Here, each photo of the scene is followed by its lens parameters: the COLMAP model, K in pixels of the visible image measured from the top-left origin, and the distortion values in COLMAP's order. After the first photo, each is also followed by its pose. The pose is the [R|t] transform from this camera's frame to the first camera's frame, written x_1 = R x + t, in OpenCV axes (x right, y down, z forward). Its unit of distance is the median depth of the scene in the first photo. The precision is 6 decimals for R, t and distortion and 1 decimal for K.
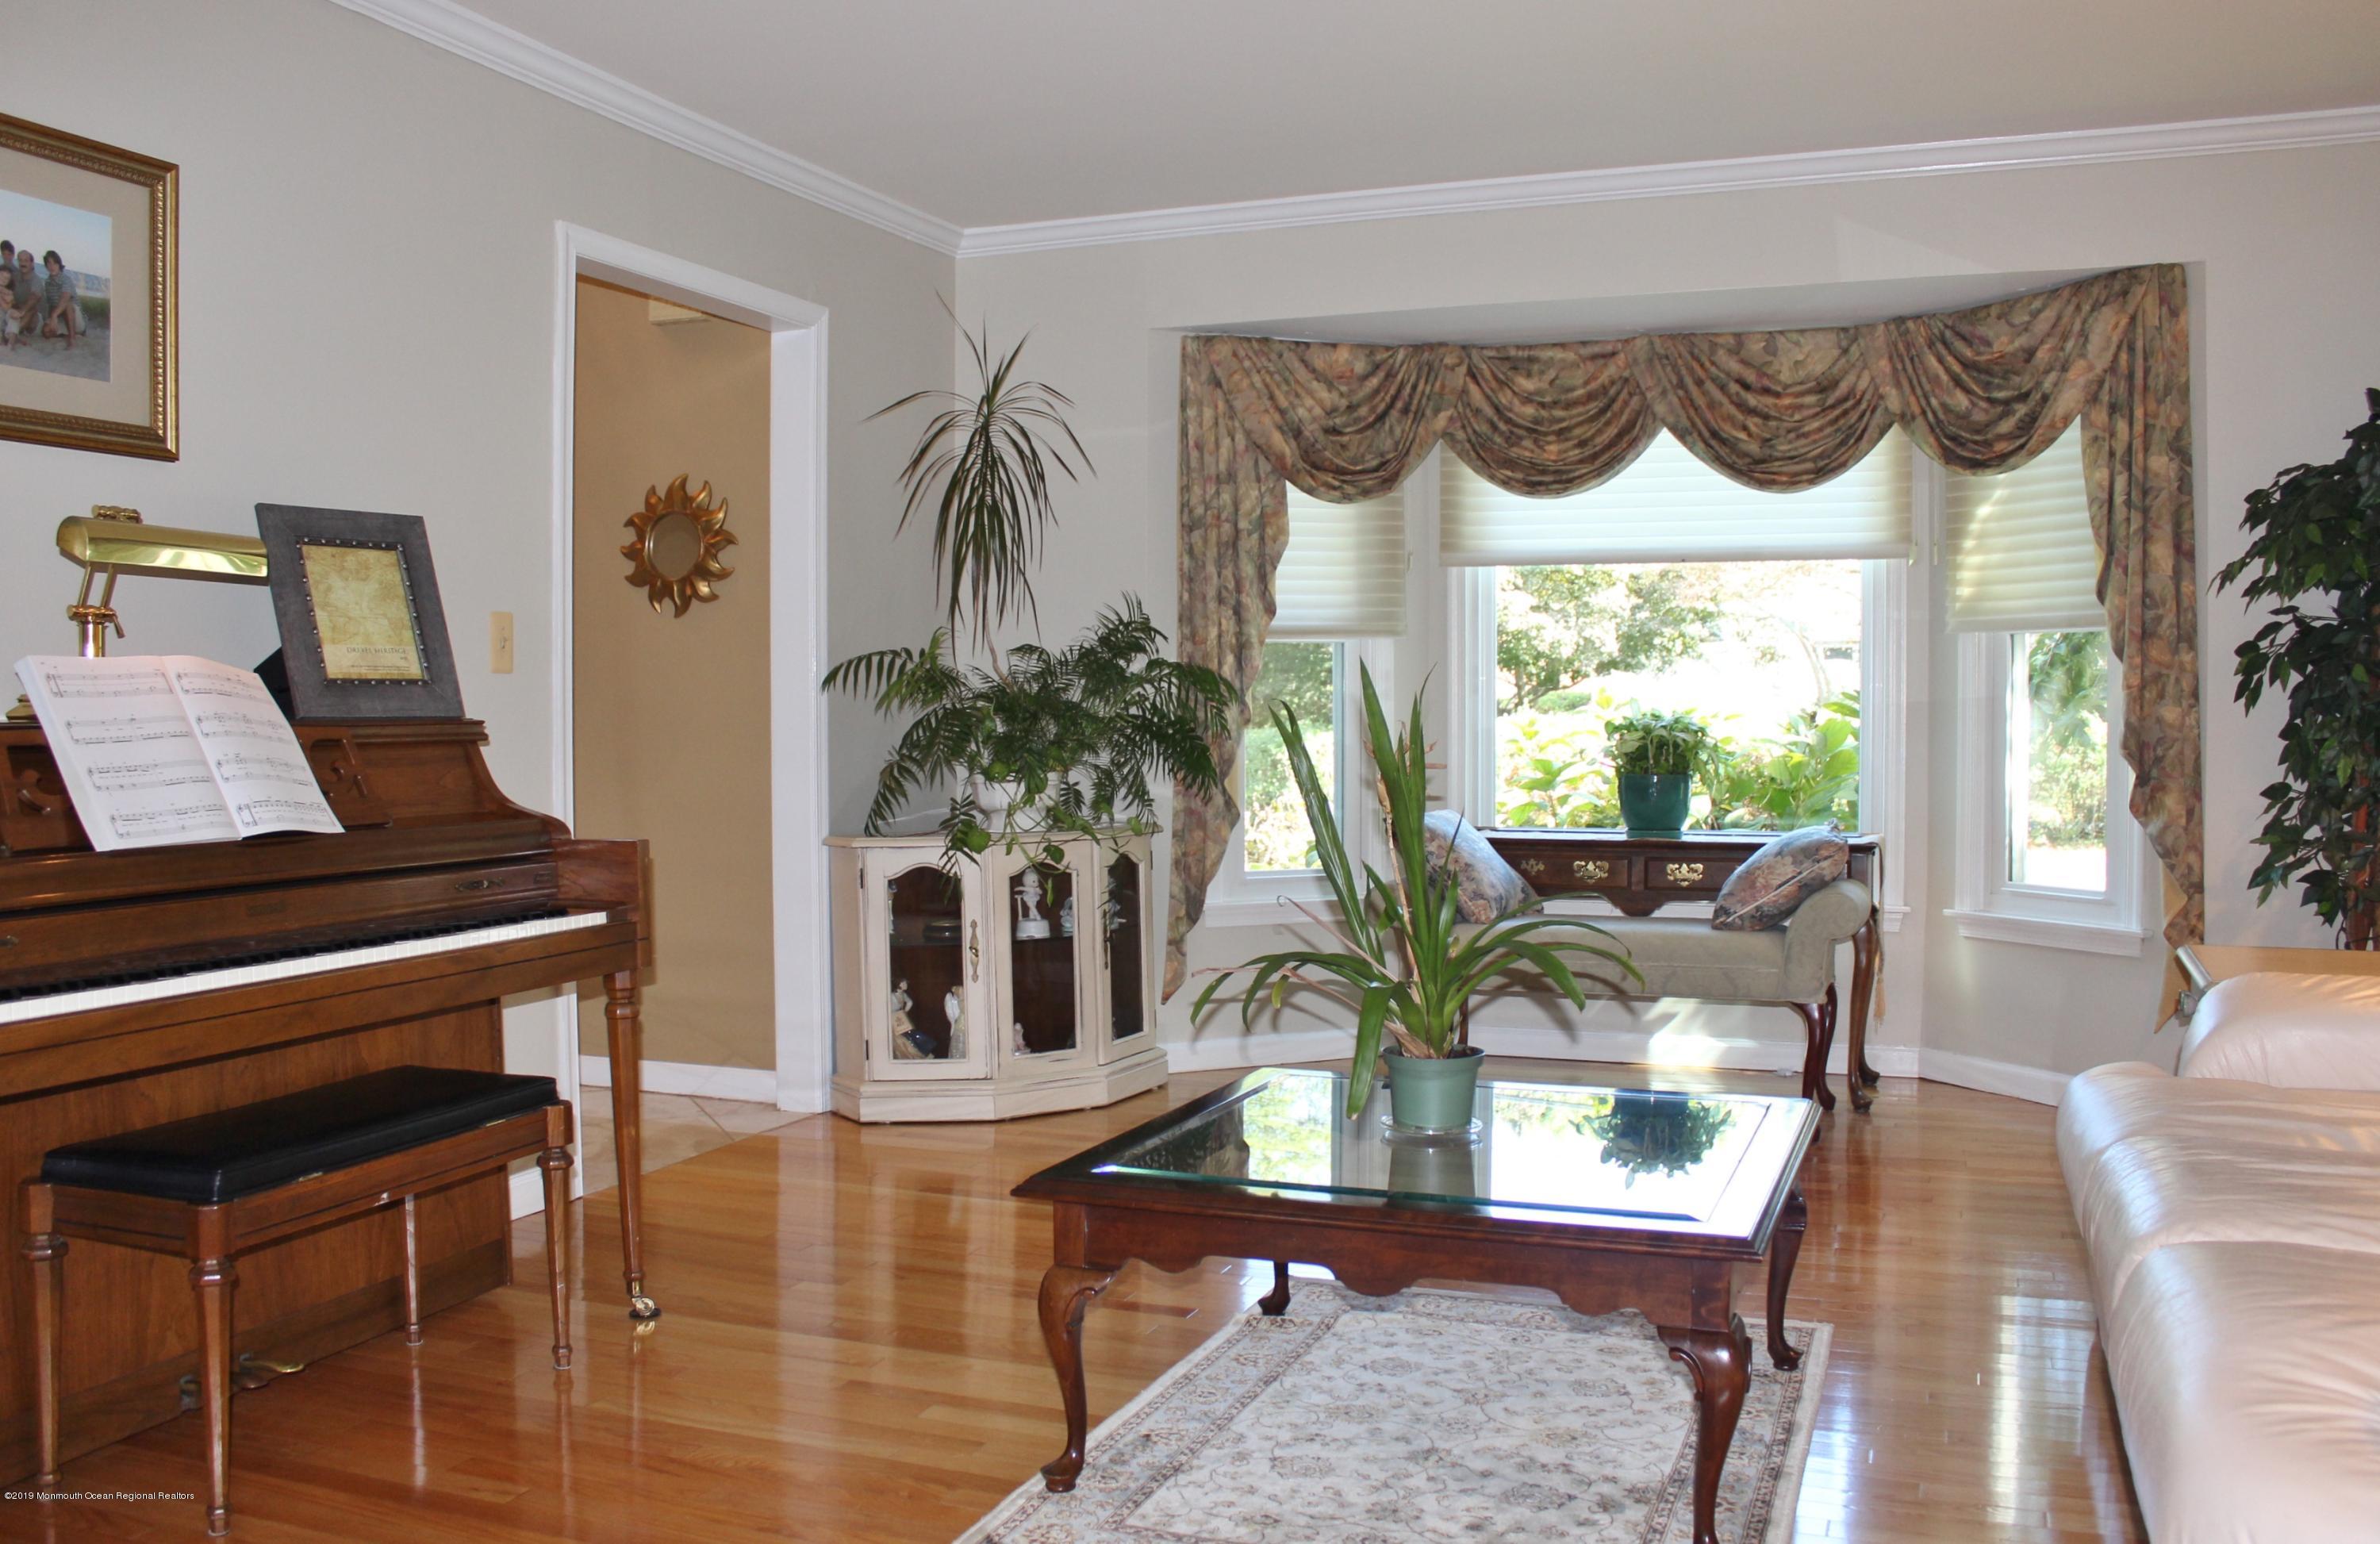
lens RADIAL K [[2023.0, 0, 1193.4], [0, 2023.0, 761.1], [0, 0, 1]] dist [-0.110106, 0.037786]
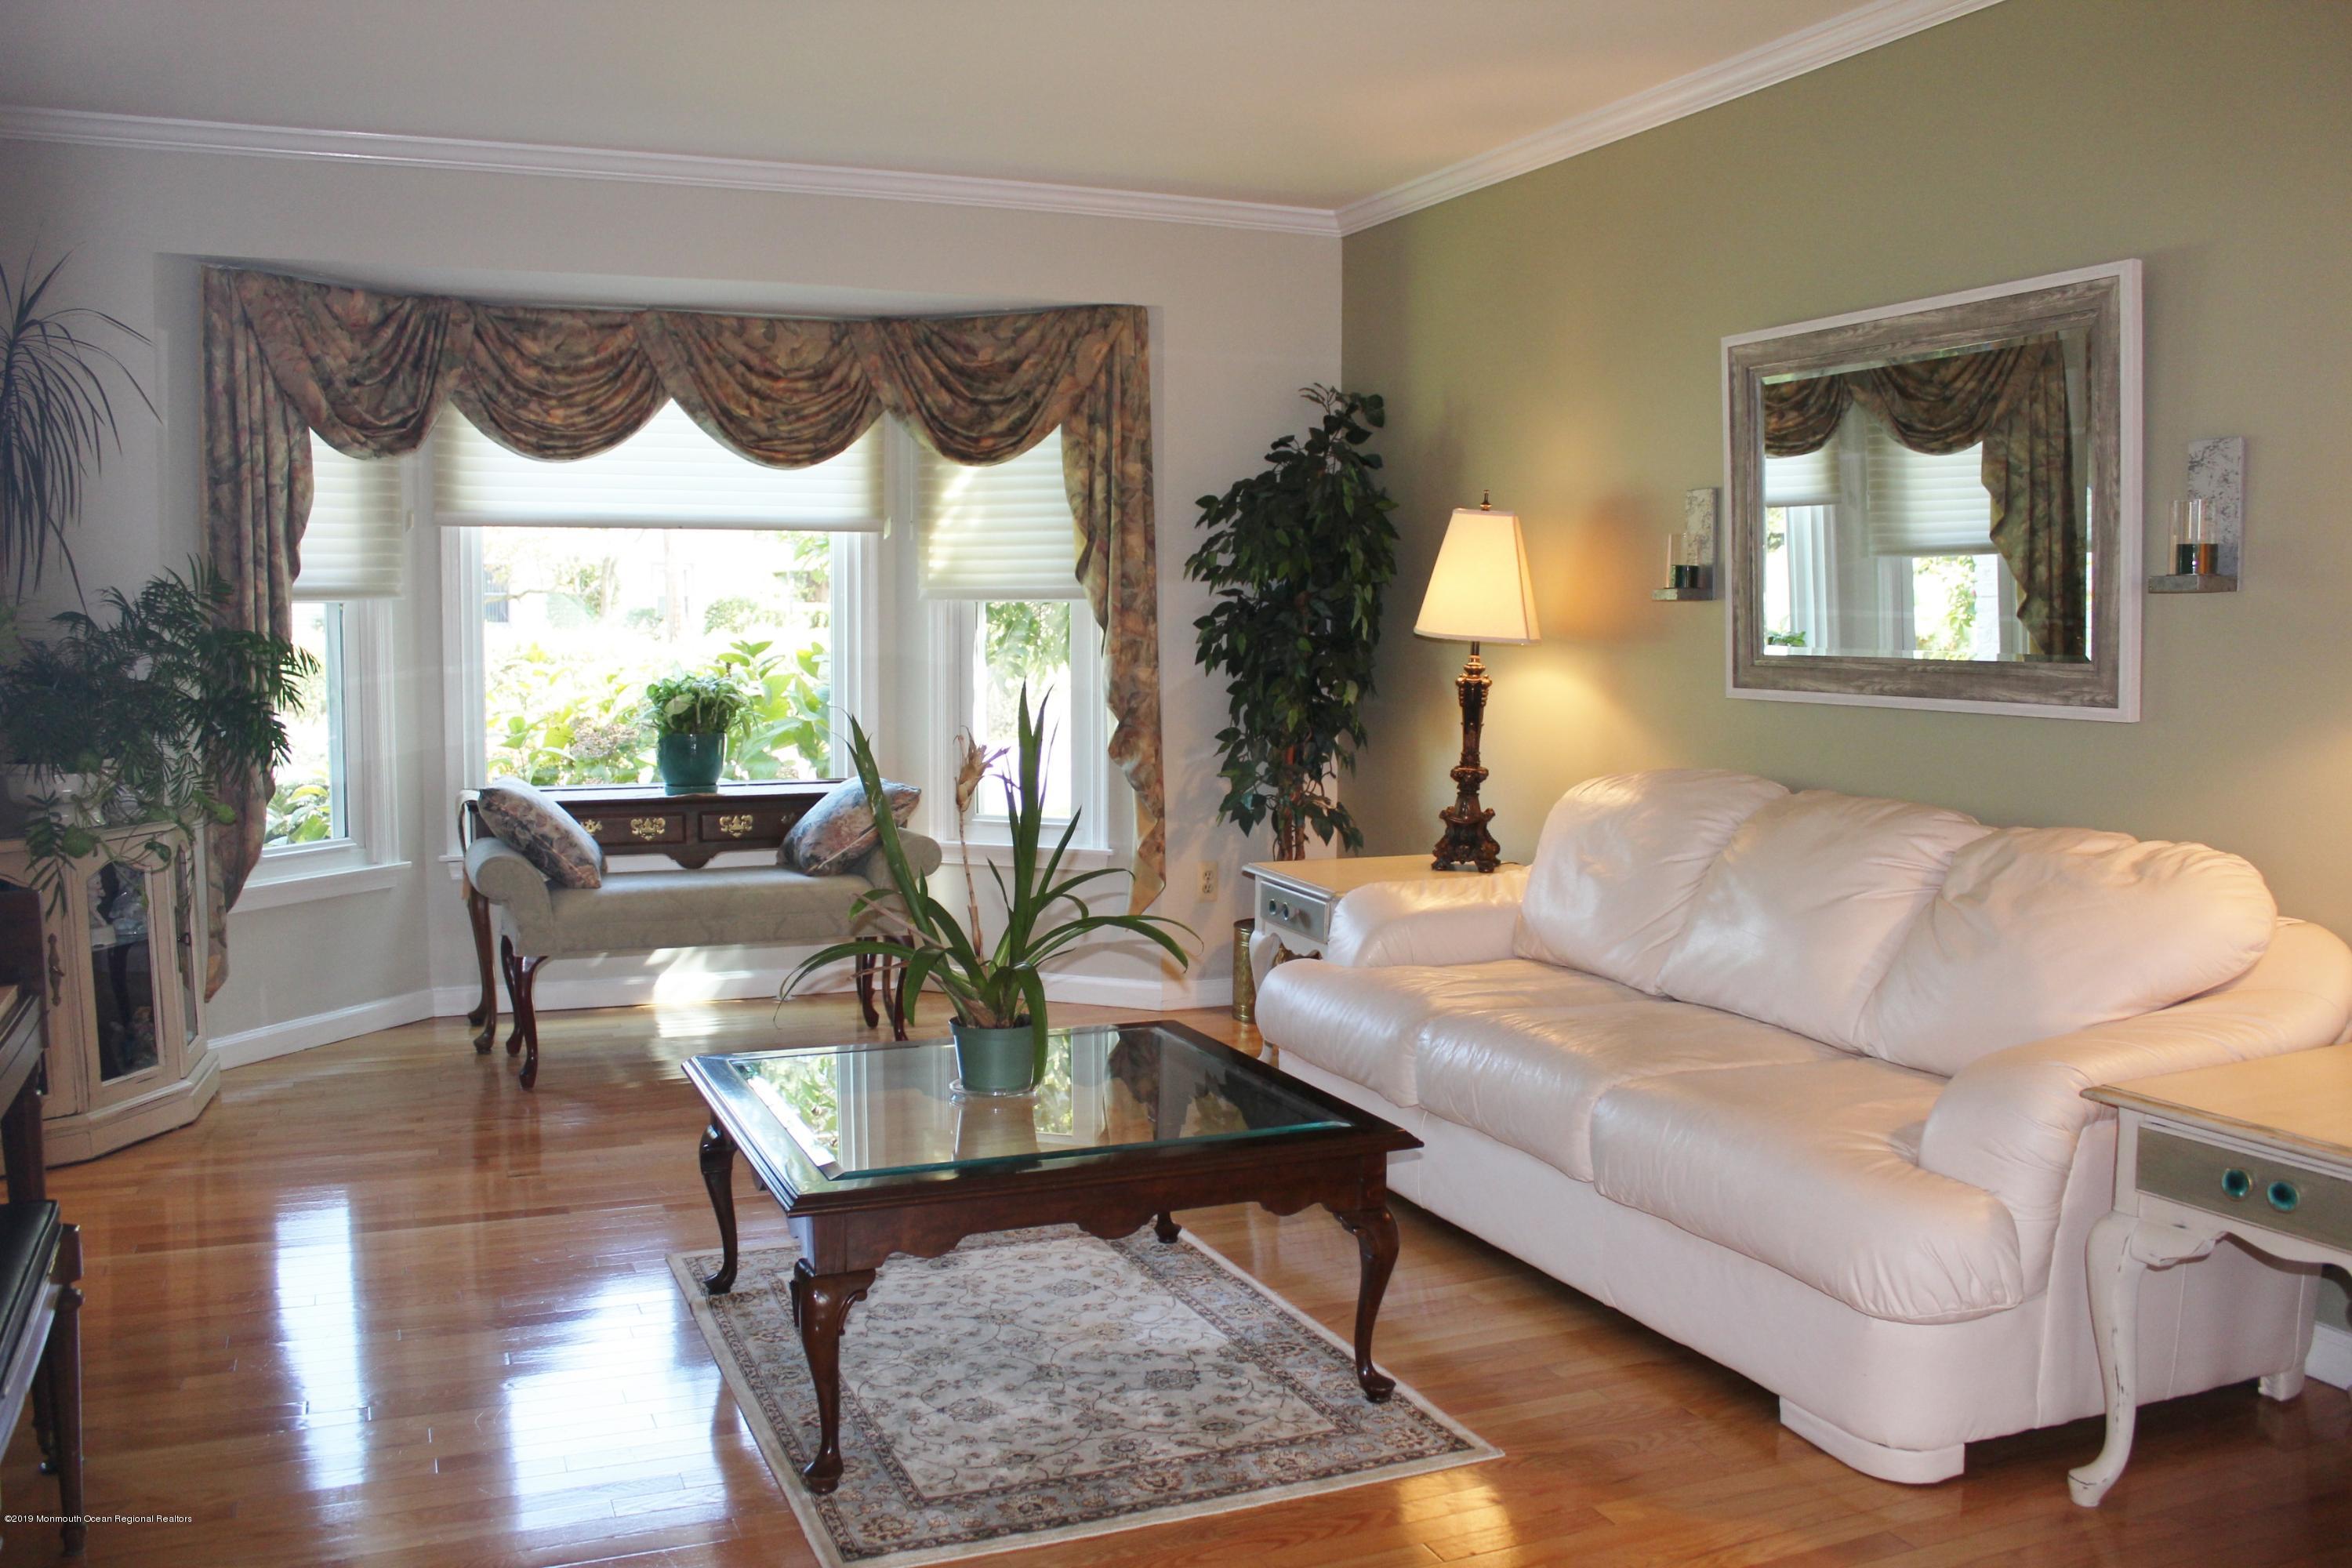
lens RADIAL K [[1964.0, 0, 1165.7], [0, 1964.0, 787.2], [0, 0, 1]] dist [-0.160193, 0.146391]
pose [[0.729807, -0.054774, 0.681456, -0.296689], [0.013104, 0.997723, 0.066162, -0.030250], [-0.683528, -0.039355, 0.728863, 0.083277]]
